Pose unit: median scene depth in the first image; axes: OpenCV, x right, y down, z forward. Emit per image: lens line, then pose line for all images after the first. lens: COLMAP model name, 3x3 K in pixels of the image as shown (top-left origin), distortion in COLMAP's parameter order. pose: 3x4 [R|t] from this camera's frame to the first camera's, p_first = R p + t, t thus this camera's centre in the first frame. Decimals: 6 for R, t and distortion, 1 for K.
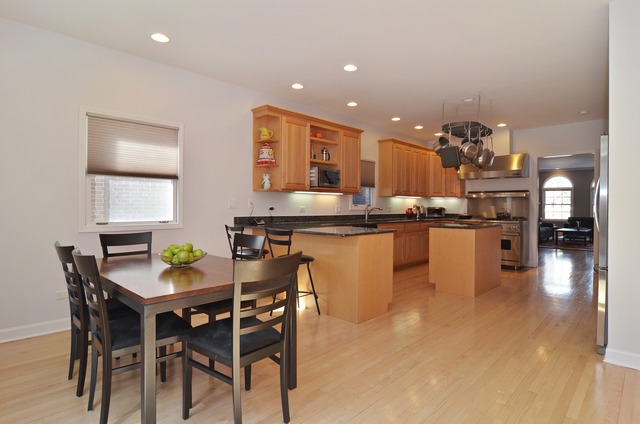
lens RADIAL K [[355.1, 0, 320.0], [0, 355.1, 212.0], [0, 0, 1]] dist [-0.001023, 0.000425]
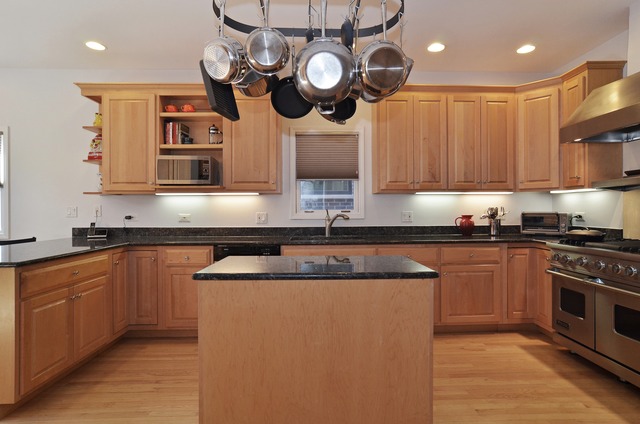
lens RADIAL K [[355.1, 0, 320.0], [0, 355.1, 212.0], [0, 0, 1]] dist [-0.001023, 0.000425]
pose [[0.704885, -0.009609, -0.709256, 0.667817], [-0.002742, 0.999864, -0.016272, -0.009599], [0.709316, 0.013415, 0.704763, 0.729701]]
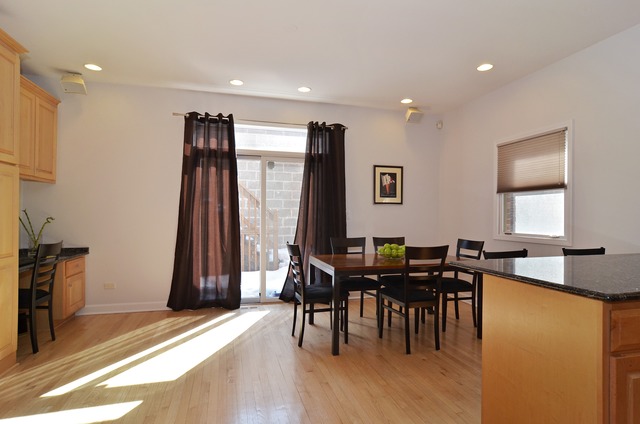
lens RADIAL K [[355.1, 0, 320.0], [0, 355.1, 212.0], [0, 0, 1]] dist [-0.001023, 0.000425]
pose [[-0.501494, -0.016876, -0.864996, 0.498510], [-0.030890, 0.999522, -0.001591, -0.011858], [0.864609, 0.025922, -0.501775, 0.719334]]
